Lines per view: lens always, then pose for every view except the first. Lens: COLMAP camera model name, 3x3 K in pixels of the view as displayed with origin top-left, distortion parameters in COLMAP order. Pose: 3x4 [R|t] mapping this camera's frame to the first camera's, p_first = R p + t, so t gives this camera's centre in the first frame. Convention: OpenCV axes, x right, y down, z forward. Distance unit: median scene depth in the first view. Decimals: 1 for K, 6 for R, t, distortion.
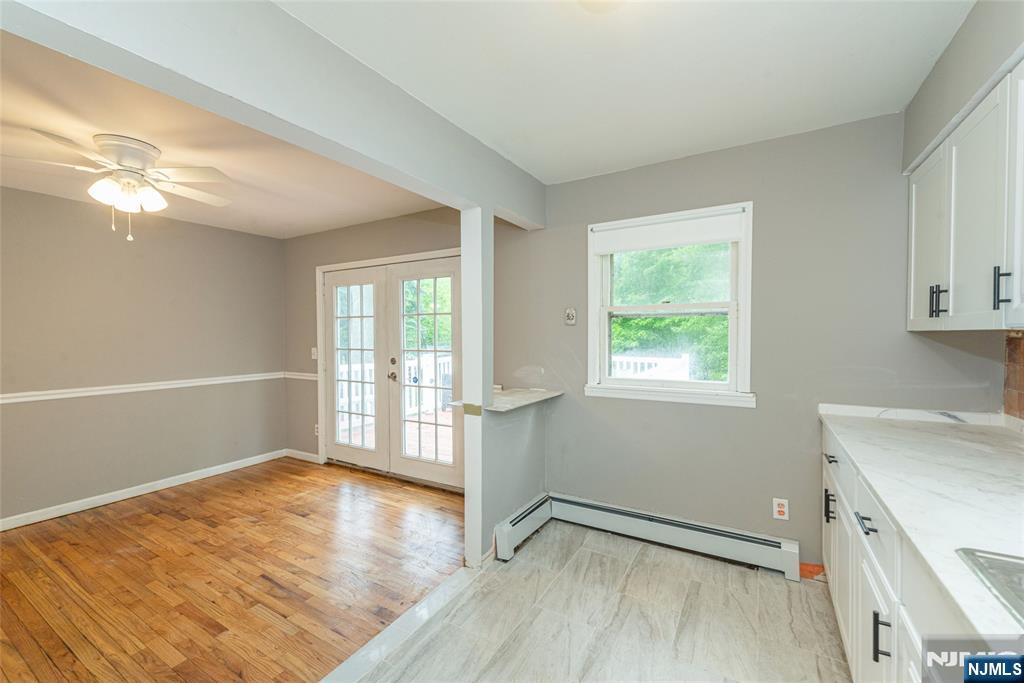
lens RADIAL K [[401.0, 0, 525.8], [0, 401.0, 341.2], [0, 0, 1]] dist [0.006321, -0.002293]
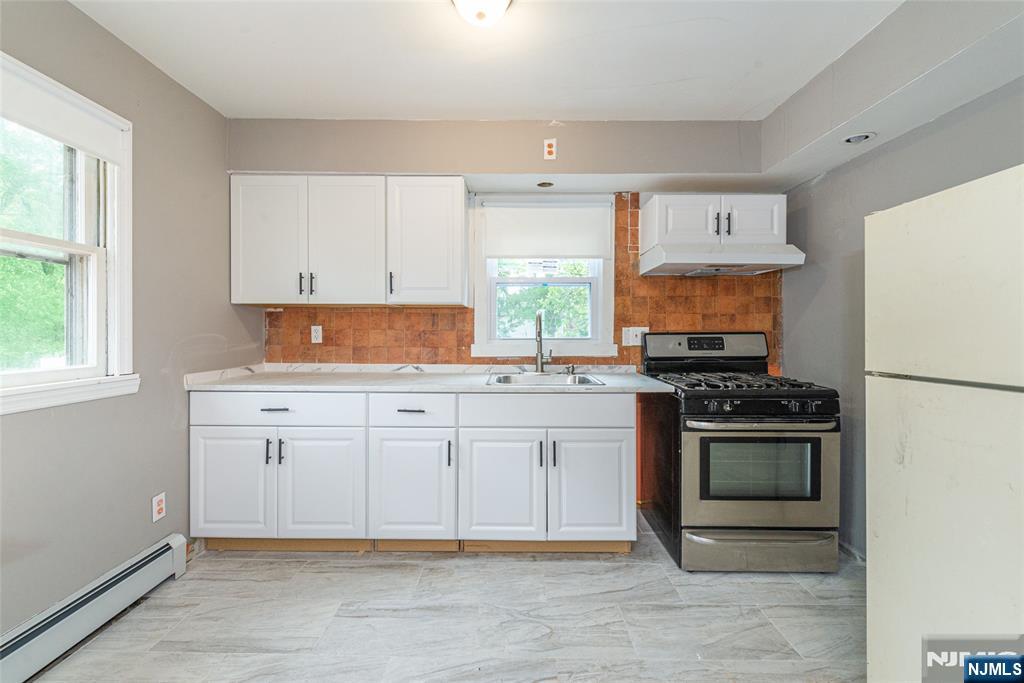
lens RADIAL K [[401.0, 0, 516.0], [0, 401.0, 334.9], [0, 0, 1]] dist [0.006321, -0.002293]
pose [[-0.487851, -0.006872, 0.872900, -0.456893], [0.014747, 0.999761, 0.016112, 0.053603], [-0.872802, 0.020733, -0.487633, 0.738759]]
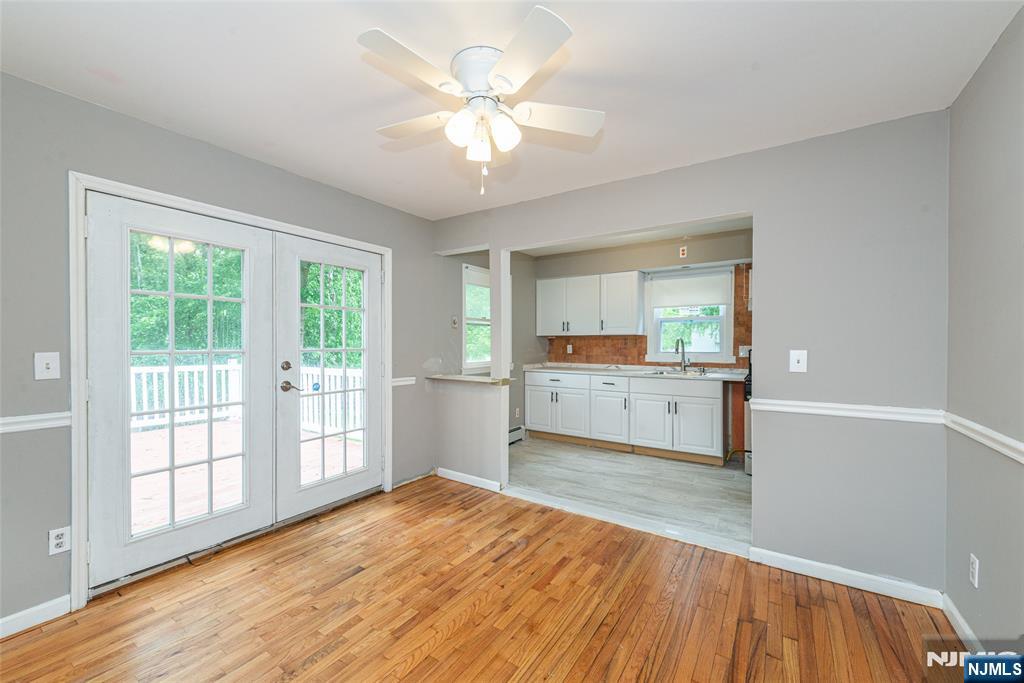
lens RADIAL K [[401.0, 0, 504.2], [0, 401.0, 345.9], [0, 0, 1]] dist [0.006321, -0.002293]
pose [[0.096744, -0.004074, 0.995301, -1.605549], [0.018622, 0.999824, 0.002282, 0.029836], [-0.995135, 0.018314, 0.096803, 0.832796]]
